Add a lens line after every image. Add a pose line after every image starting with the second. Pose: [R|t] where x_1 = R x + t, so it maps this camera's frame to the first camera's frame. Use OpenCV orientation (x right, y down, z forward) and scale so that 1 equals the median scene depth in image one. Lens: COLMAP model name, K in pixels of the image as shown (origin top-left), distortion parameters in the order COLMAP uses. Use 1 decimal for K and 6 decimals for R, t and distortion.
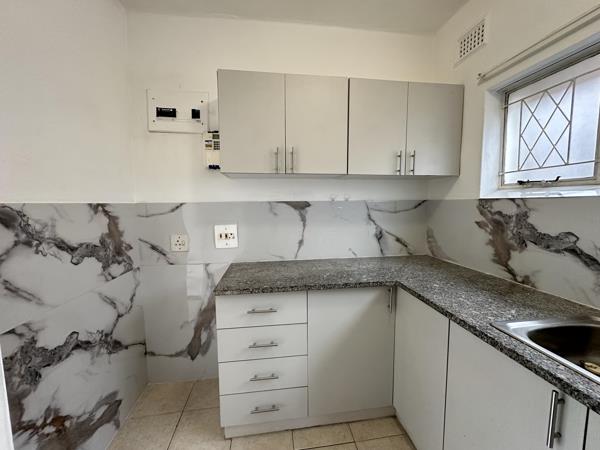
lens RADIAL K [[238.5, 0, 299.0], [0, 238.5, 224.4], [0, 0, 1]] dist [-0.003800, -0.000464]
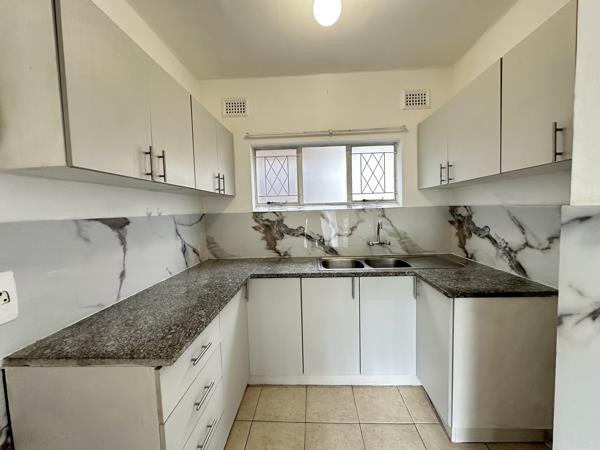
lens RADIAL K [[238.5, 0, 300.0], [0, 238.5, 225.1], [0, 0, 1]] dist [-0.003800, -0.000464]
pose [[0.176557, -0.060354, 0.982438, -0.695491], [0.116797, 0.992351, 0.039973, -0.046269], [-0.977336, 0.107689, 0.182256, 0.394288]]
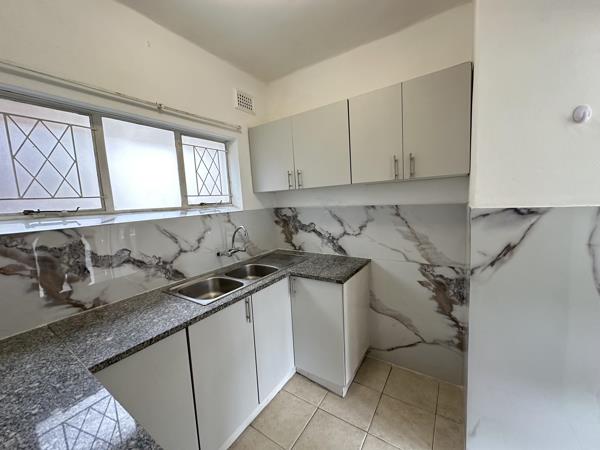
lens RADIAL K [[238.5, 0, 299.5], [0, 238.5, 224.9], [0, 0, 1]] dist [-0.003800, -0.000464]
pose [[-0.755791, -0.021845, 0.654448, -0.327809], [0.118871, 0.978260, 0.169931, -0.139029], [-0.643933, 0.206227, -0.736764, 0.869367]]
